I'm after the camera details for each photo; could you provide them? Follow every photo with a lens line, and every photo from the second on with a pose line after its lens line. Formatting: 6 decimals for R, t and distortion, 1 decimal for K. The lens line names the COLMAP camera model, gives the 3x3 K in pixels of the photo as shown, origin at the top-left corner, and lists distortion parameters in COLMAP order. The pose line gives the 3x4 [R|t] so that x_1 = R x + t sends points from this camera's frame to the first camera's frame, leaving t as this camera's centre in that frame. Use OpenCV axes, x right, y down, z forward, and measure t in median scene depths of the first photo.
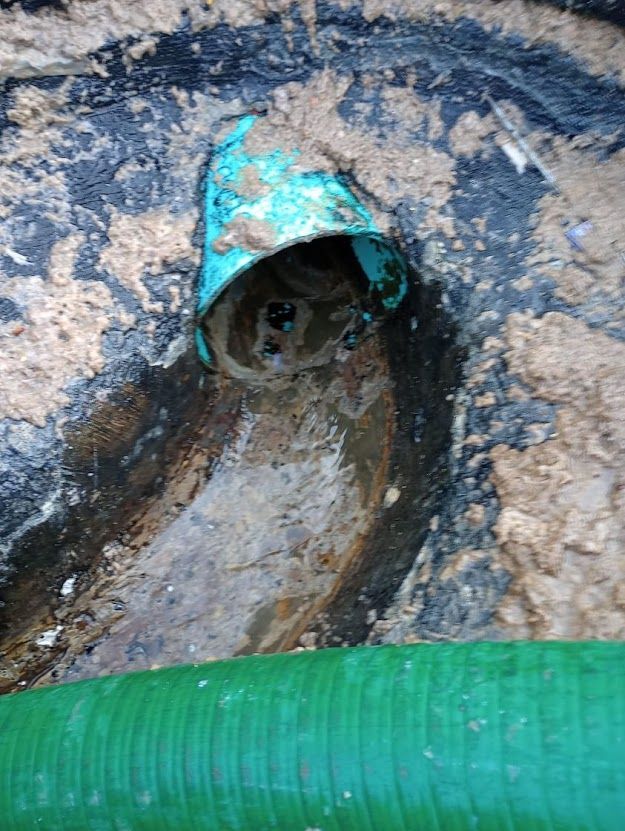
lens RADIAL K [[699.4, 0, 310.4], [0, 699.4, 414.1], [0, 0, 1]] dist [0.015896, -0.001036]
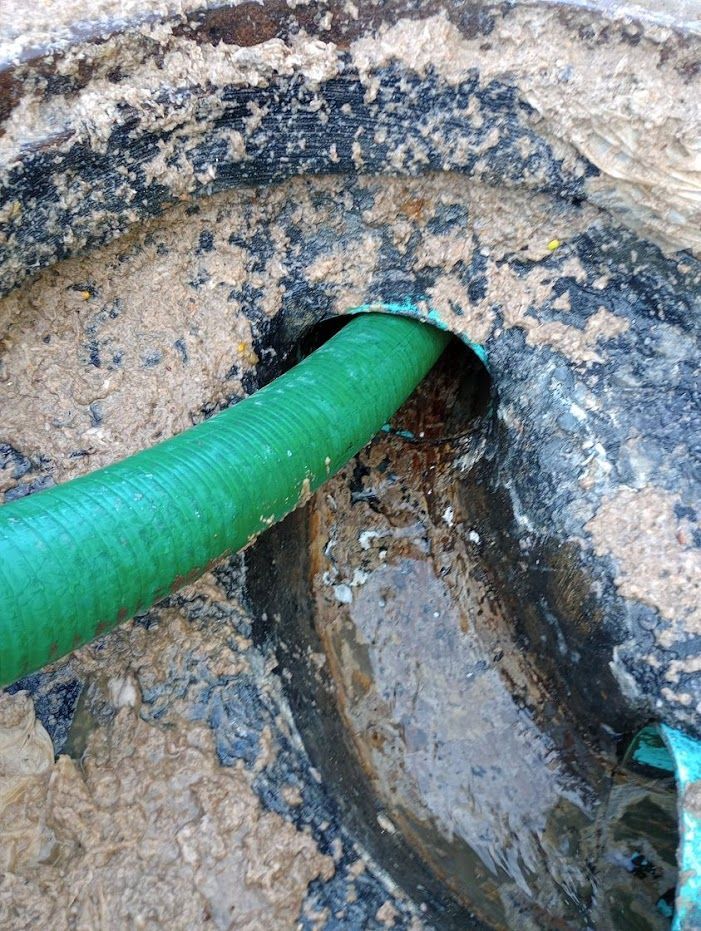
lens RADIAL K [[783.5, 0, 349.0], [0, 783.5, 466.2], [0, 0, 1]] dist [0.015896, -0.001036]
pose [[-0.588218, 0.669114, -0.454188, 0.326147], [-0.723991, -0.185466, 0.664409, -0.488950], [0.360329, 0.719645, 0.593527, 0.024584]]
